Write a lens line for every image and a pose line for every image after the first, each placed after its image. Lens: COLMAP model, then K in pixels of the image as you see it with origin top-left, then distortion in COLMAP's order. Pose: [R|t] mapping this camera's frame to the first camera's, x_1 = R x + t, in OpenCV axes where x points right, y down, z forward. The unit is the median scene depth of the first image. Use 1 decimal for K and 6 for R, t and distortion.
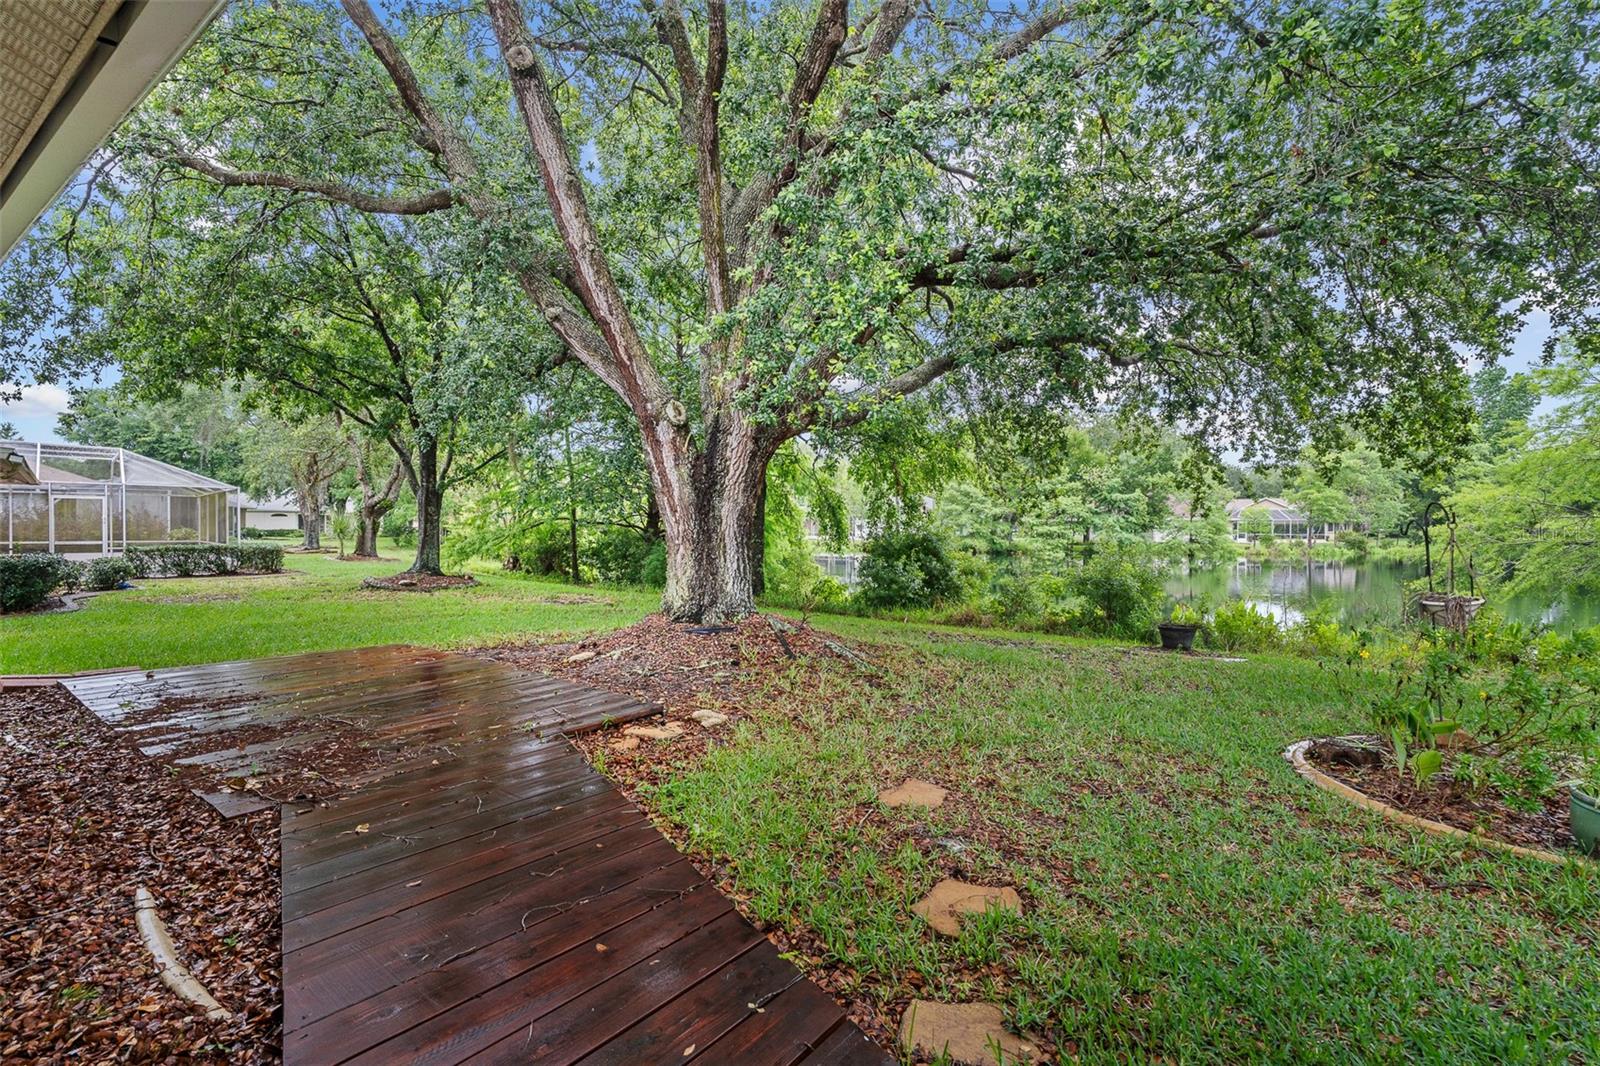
lens RADIAL K [[721.1, 0, 798.0], [0, 721.1, 533.1], [0, 0, 1]] dist [-0.007085, 0.003079]
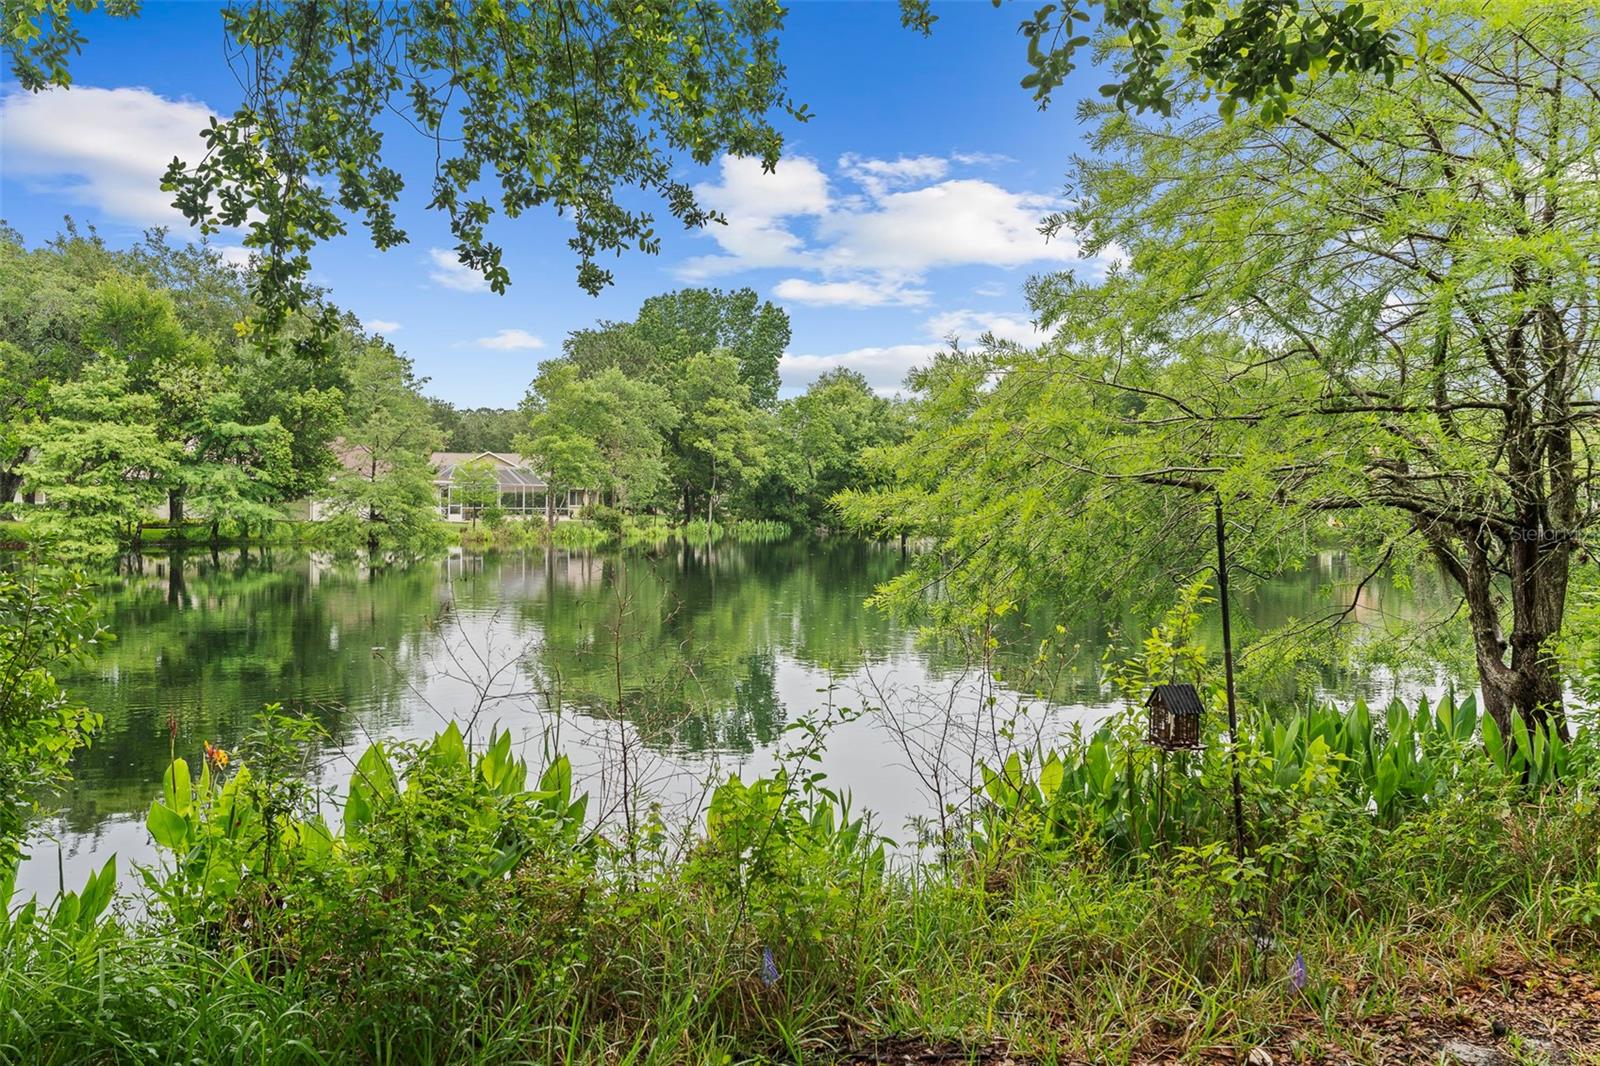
lens RADIAL K [[1275.7, 0, 801.7], [0, 1275.7, 523.2], [0, 0, 1]] dist [0.037953, 0.002876]
pose [[0.684445, -0.008029, 0.729020, 0.058359], [-0.000786, 0.999931, 0.011750, 0.003473], [-0.729064, -0.008615, 0.684392, 0.094660]]
